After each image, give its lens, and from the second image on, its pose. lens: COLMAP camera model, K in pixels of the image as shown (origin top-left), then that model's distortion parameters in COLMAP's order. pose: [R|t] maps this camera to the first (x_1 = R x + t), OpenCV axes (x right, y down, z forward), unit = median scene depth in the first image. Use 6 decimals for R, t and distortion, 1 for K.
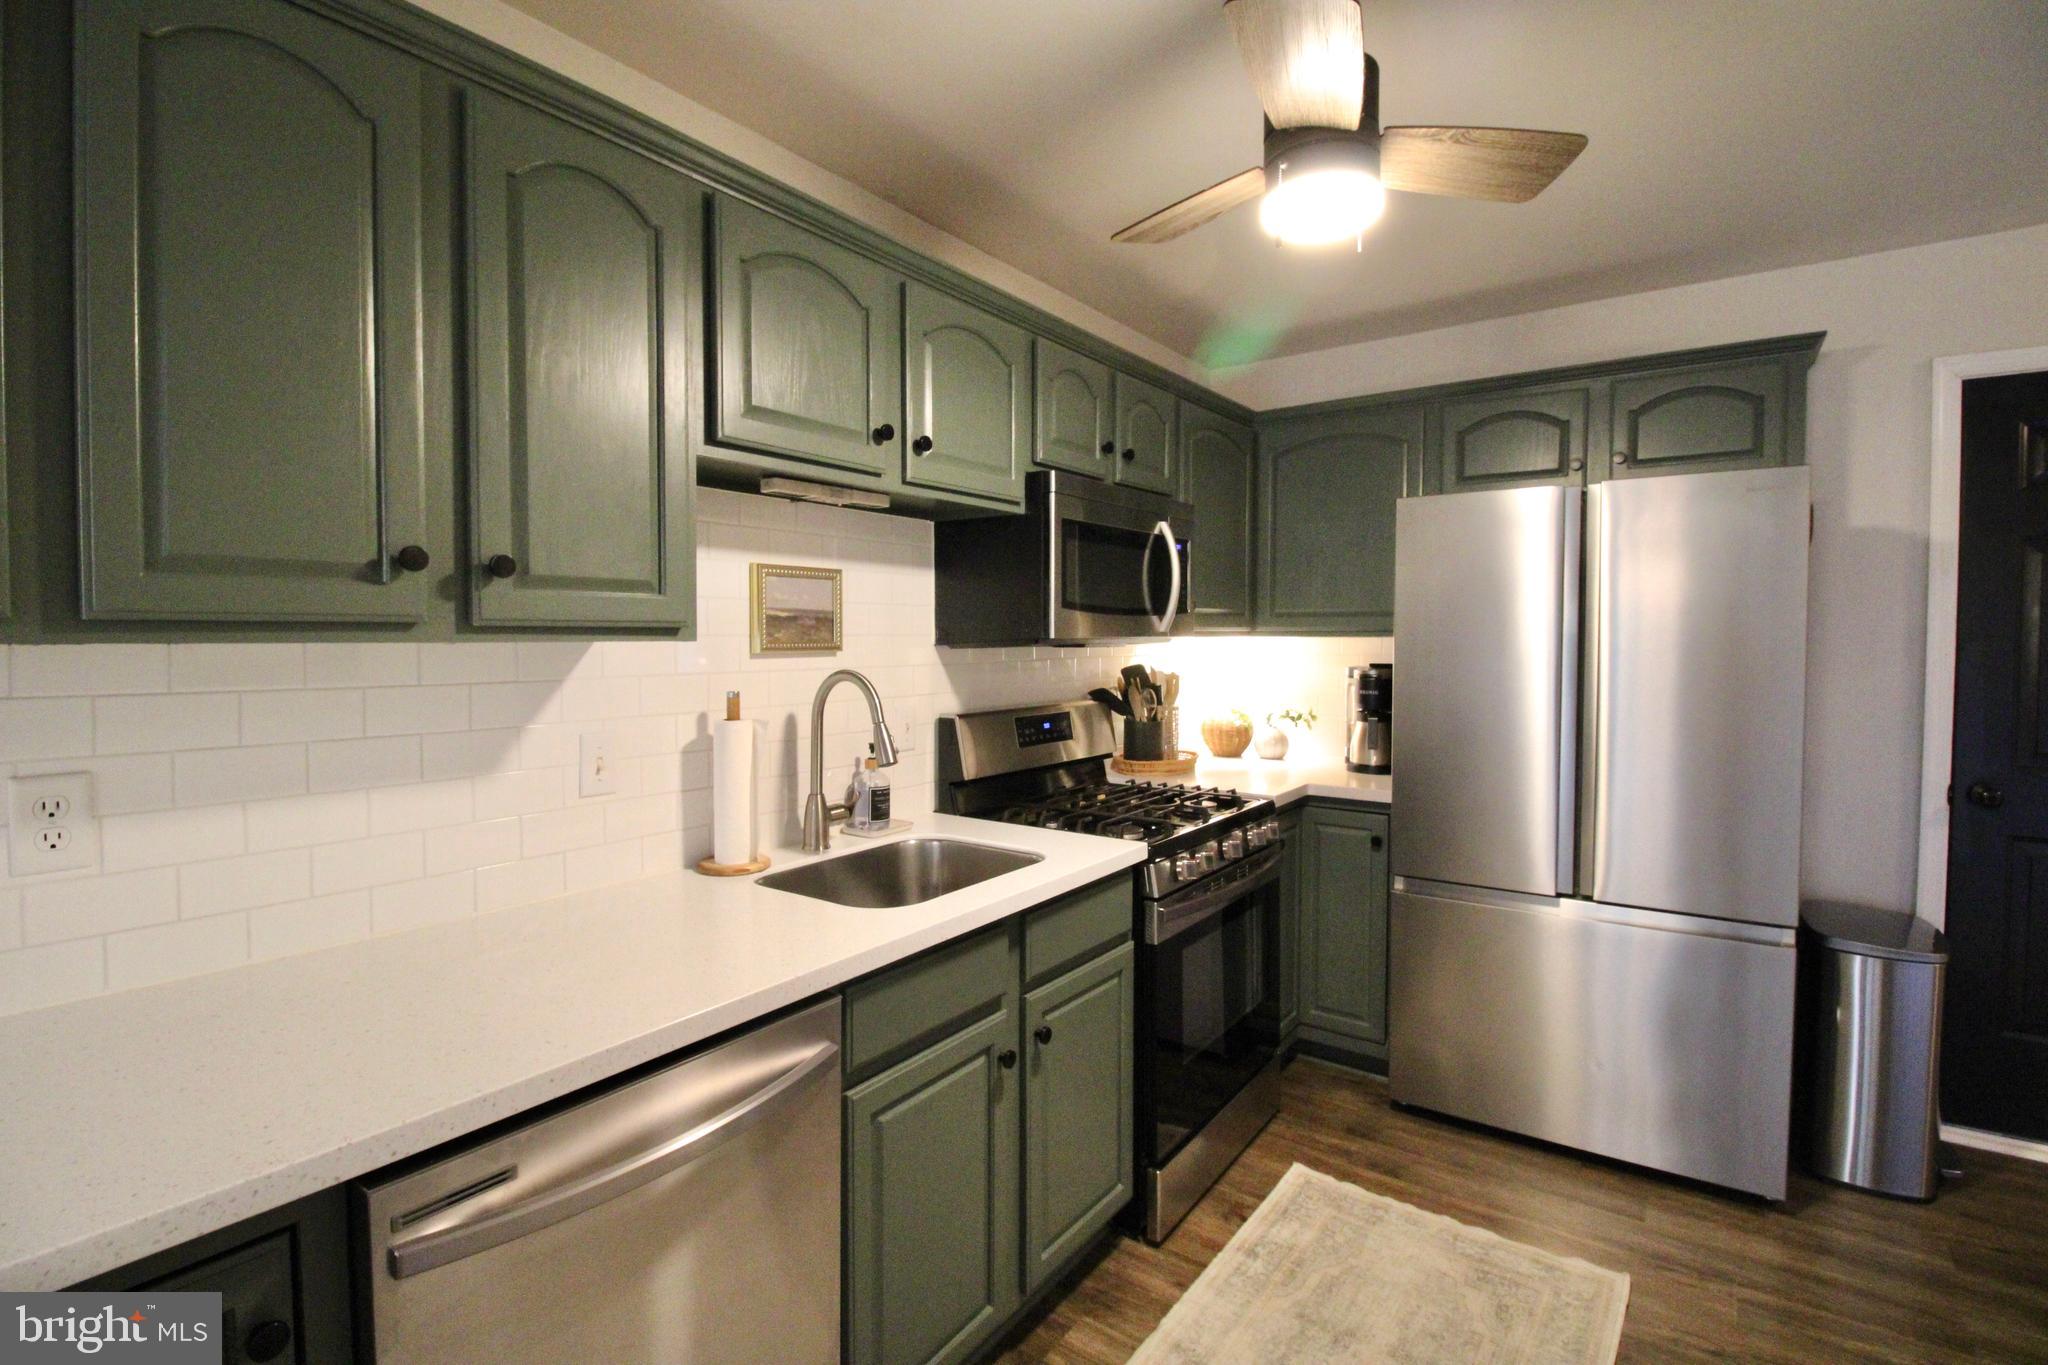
lens RADIAL K [[962.5, 0, 1036.0], [0, 962.5, 668.9], [0, 0, 1]] dist [0.005078, -0.012887]
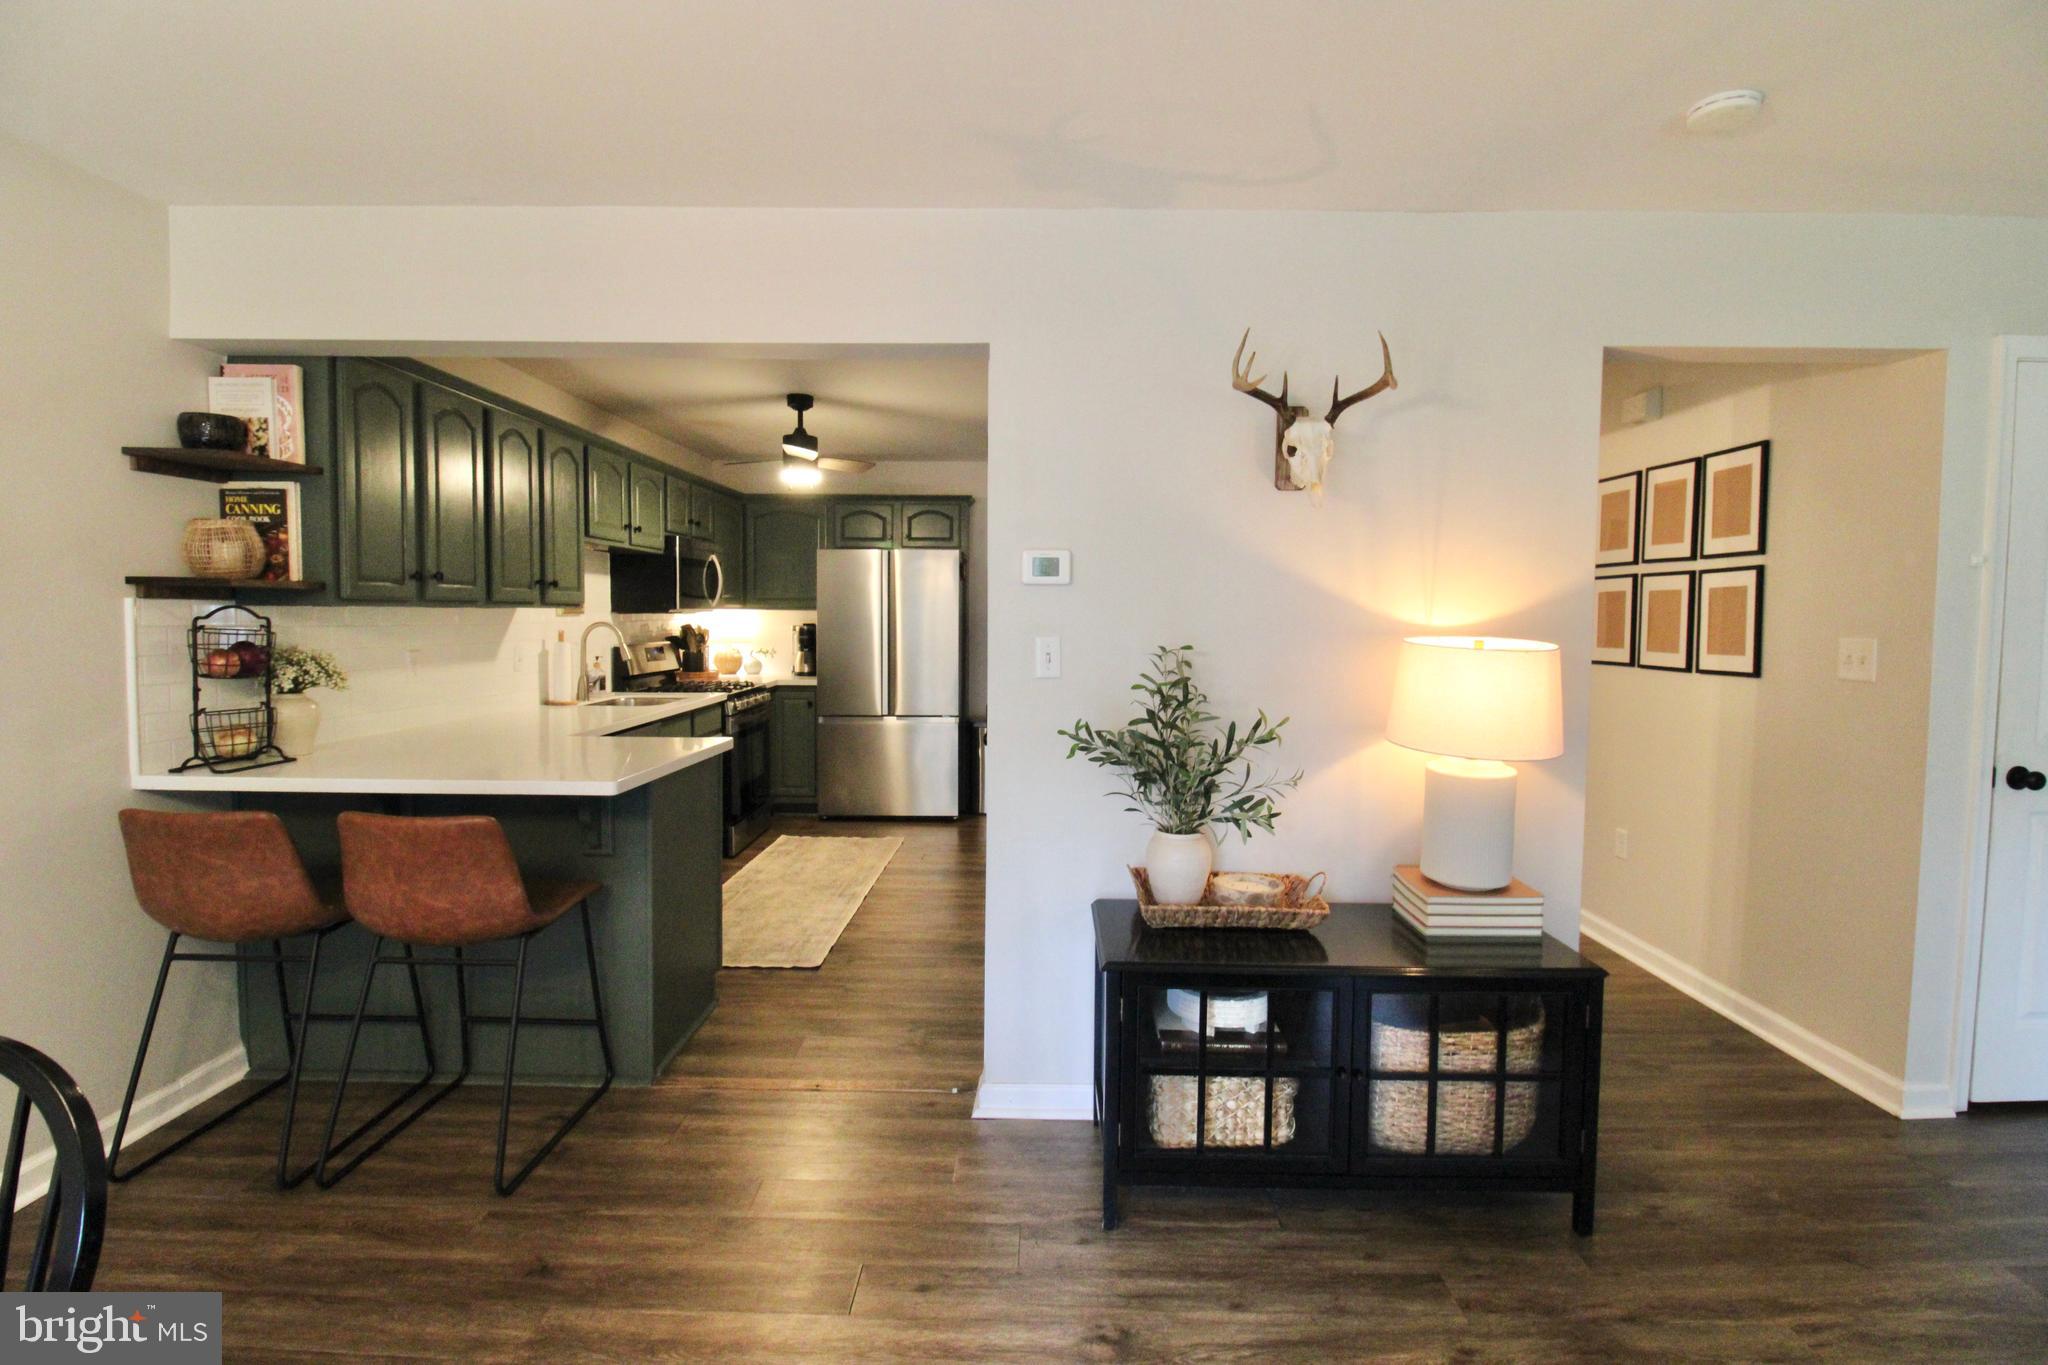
lens RADIAL K [[962.5, 0, 1027.2], [0, 962.5, 667.7], [0, 0, 1]] dist [0.005078, -0.012887]
pose [[0.825687, -0.026720, 0.563496, -0.522022], [0.013398, 0.999525, 0.027764, 0.048233], [-0.563970, -0.015375, 0.825652, -1.202345]]
